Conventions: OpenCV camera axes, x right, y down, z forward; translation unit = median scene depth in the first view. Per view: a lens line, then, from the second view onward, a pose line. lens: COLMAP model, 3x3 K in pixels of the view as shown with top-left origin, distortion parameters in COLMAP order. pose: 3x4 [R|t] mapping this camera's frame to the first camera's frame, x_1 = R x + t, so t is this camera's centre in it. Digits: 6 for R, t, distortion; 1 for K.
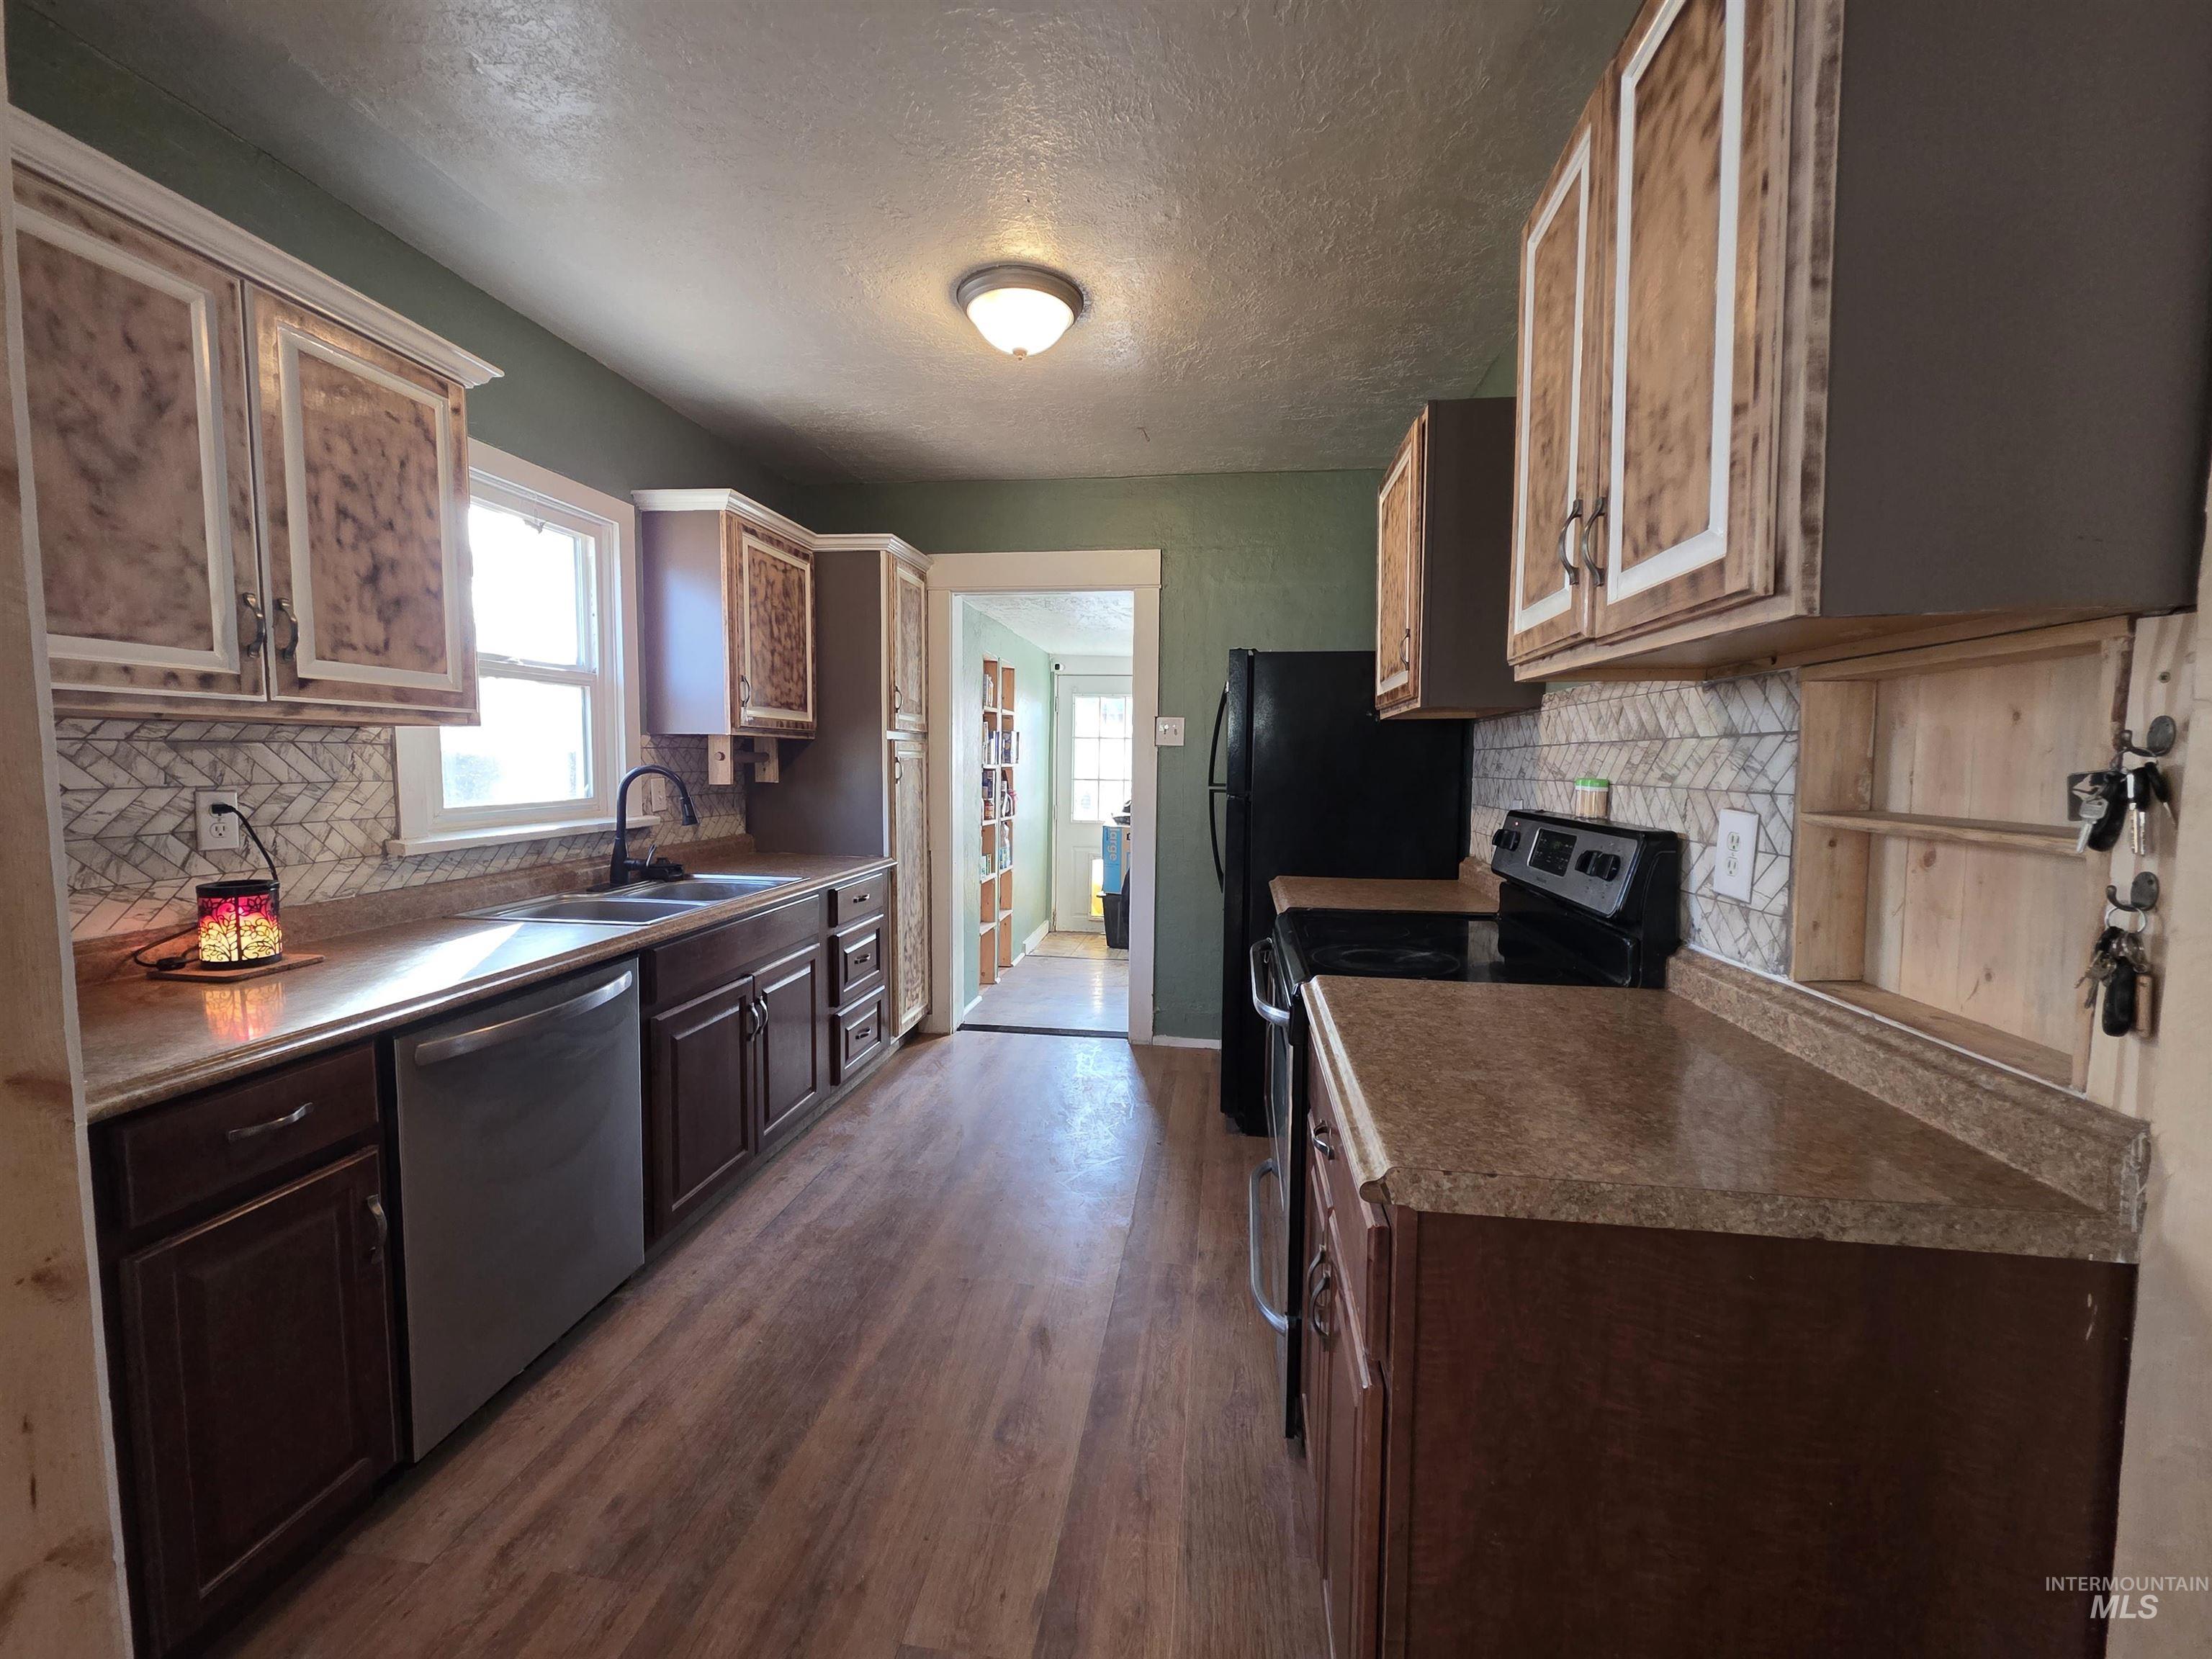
lens RADIAL K [[881.4, 0, 1118.0], [0, 881.4, 822.5], [0, 0, 1]] dist [0.000399, 0.000190]
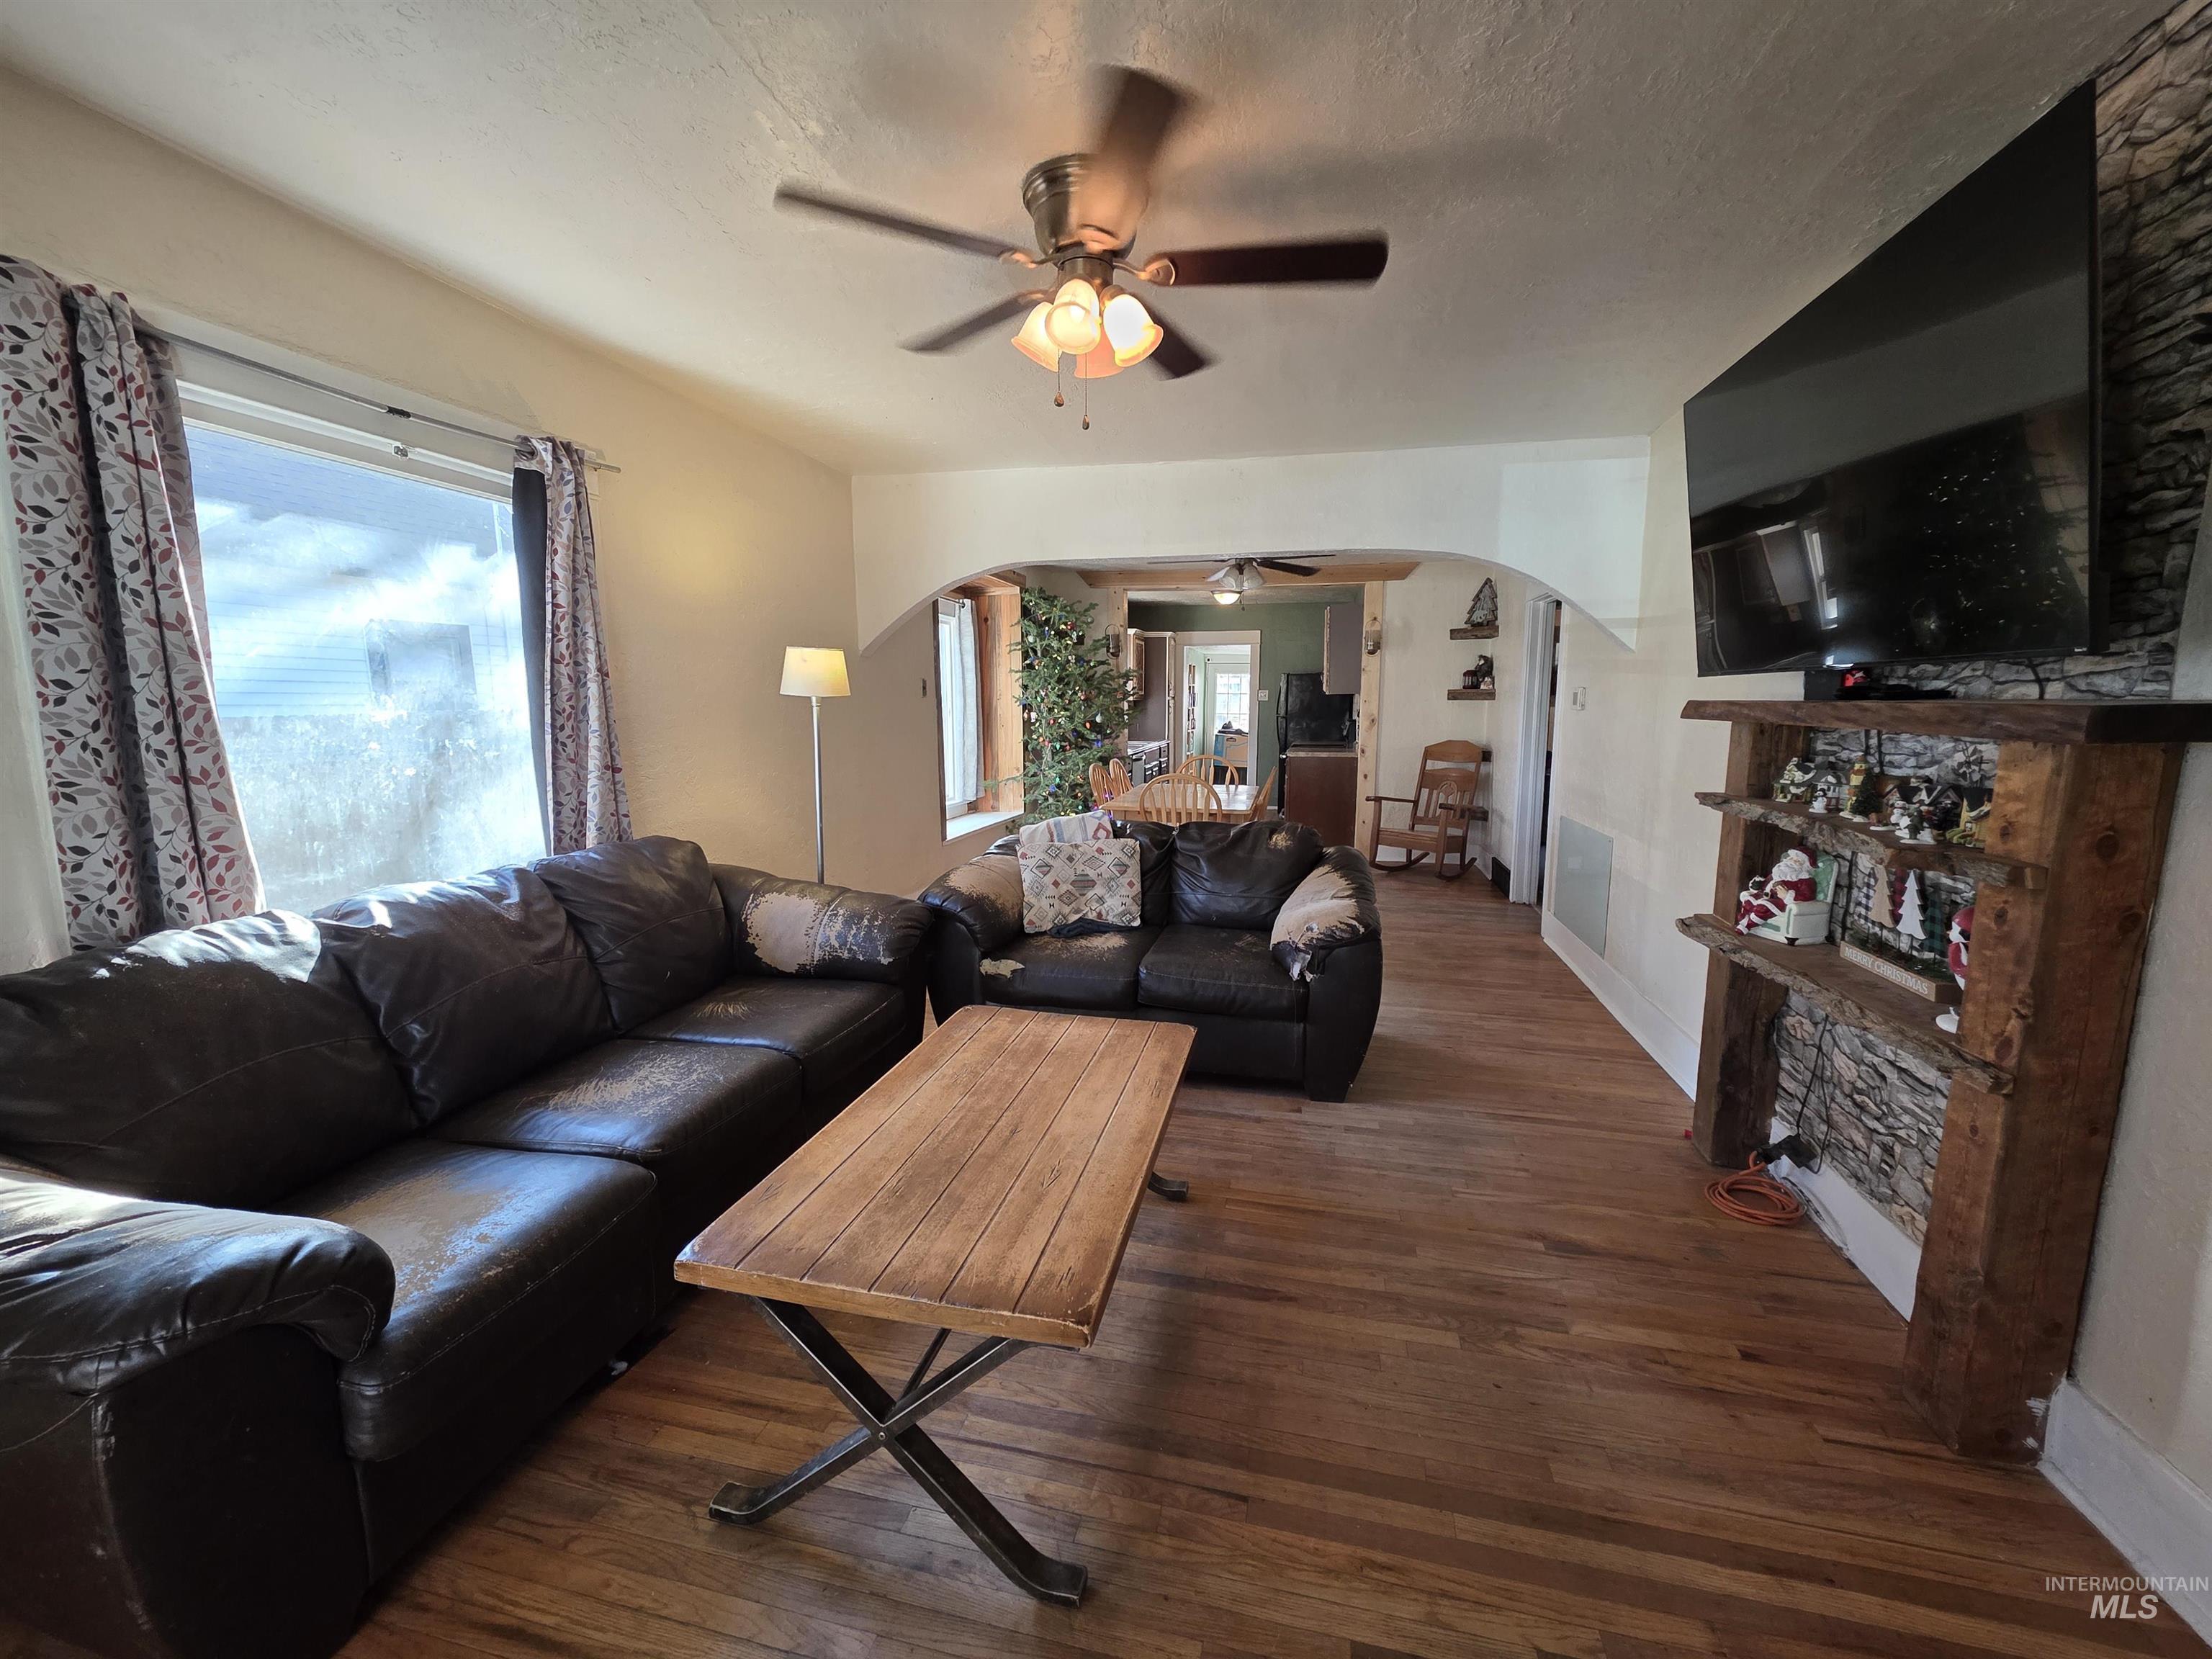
lens RADIAL K [[881.4, 0, 1107.7], [0, 881.4, 827.4], [0, 0, 1]] dist [0.000399, 0.000190]
pose [[0.993600, 0.000384, -0.112958, -0.296455], [0.007979, 0.997258, 0.073576, 0.267302], [0.112677, -0.074006, 0.990872, -4.698592]]
